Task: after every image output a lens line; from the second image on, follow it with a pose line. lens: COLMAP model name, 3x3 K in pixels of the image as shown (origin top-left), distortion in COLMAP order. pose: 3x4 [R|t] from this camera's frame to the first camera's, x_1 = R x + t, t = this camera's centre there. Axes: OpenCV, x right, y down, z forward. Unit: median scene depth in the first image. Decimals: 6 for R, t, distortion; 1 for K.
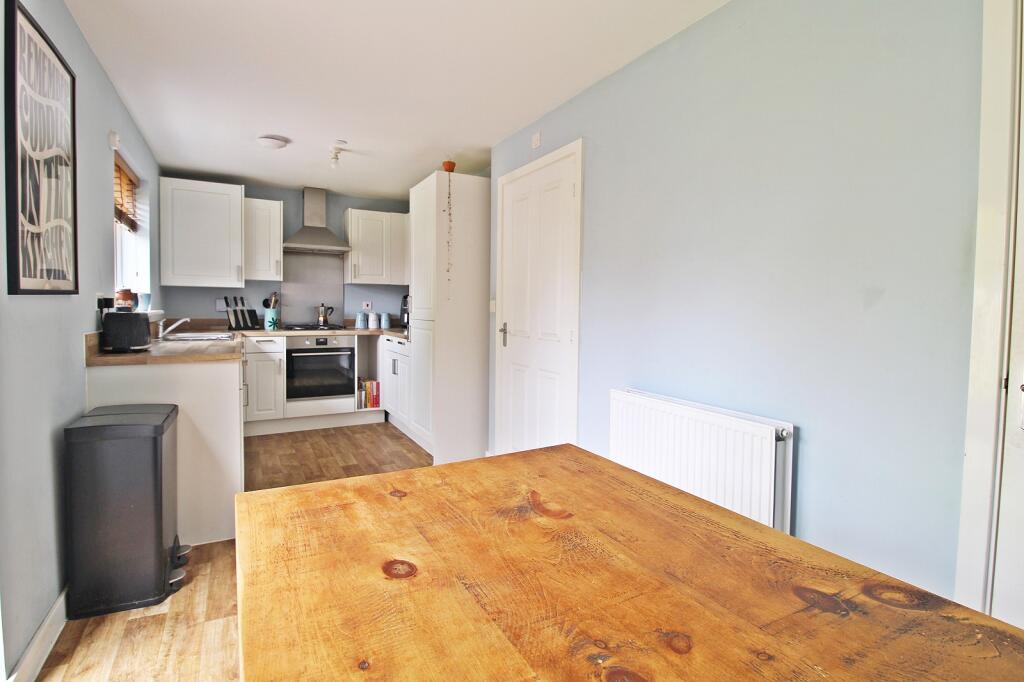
lens RADIAL K [[482.5, 0, 512.3], [0, 482.5, 333.4], [0, 0, 1]] dist [-0.018088, -0.000582]
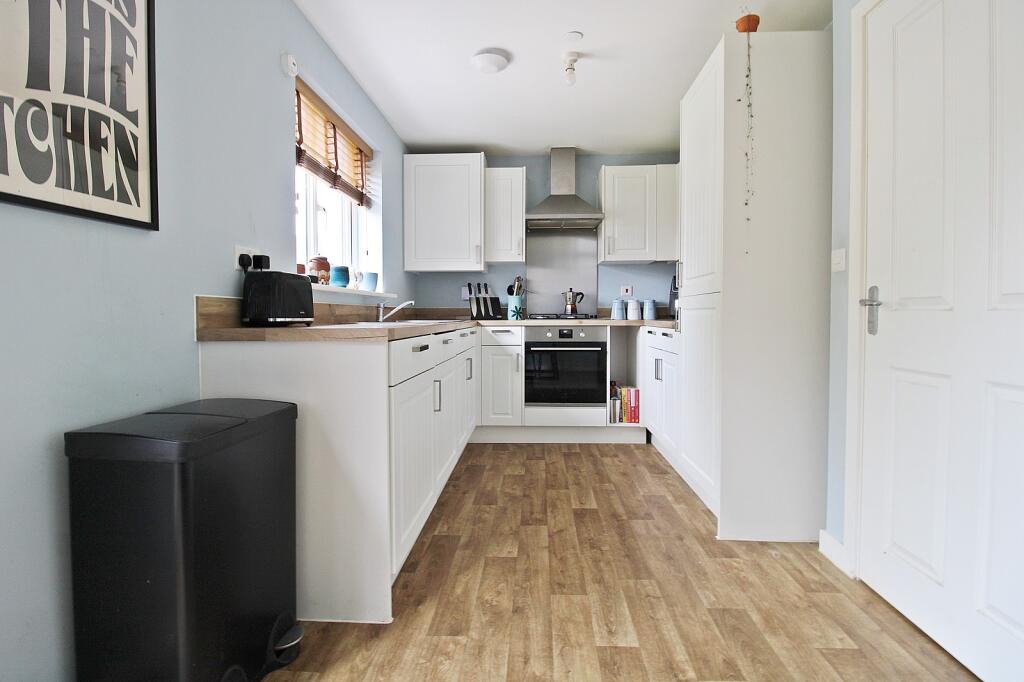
lens RADIAL K [[482.5, 0, 511.8], [0, 482.5, 328.3], [0, 0, 1]] dist [-0.018088, -0.000582]
pose [[0.848373, -0.000519, -0.529399, -0.053023], [-0.012441, 0.999704, -0.020918, 0.027222], [0.529254, 0.024332, 0.848115, 0.289017]]
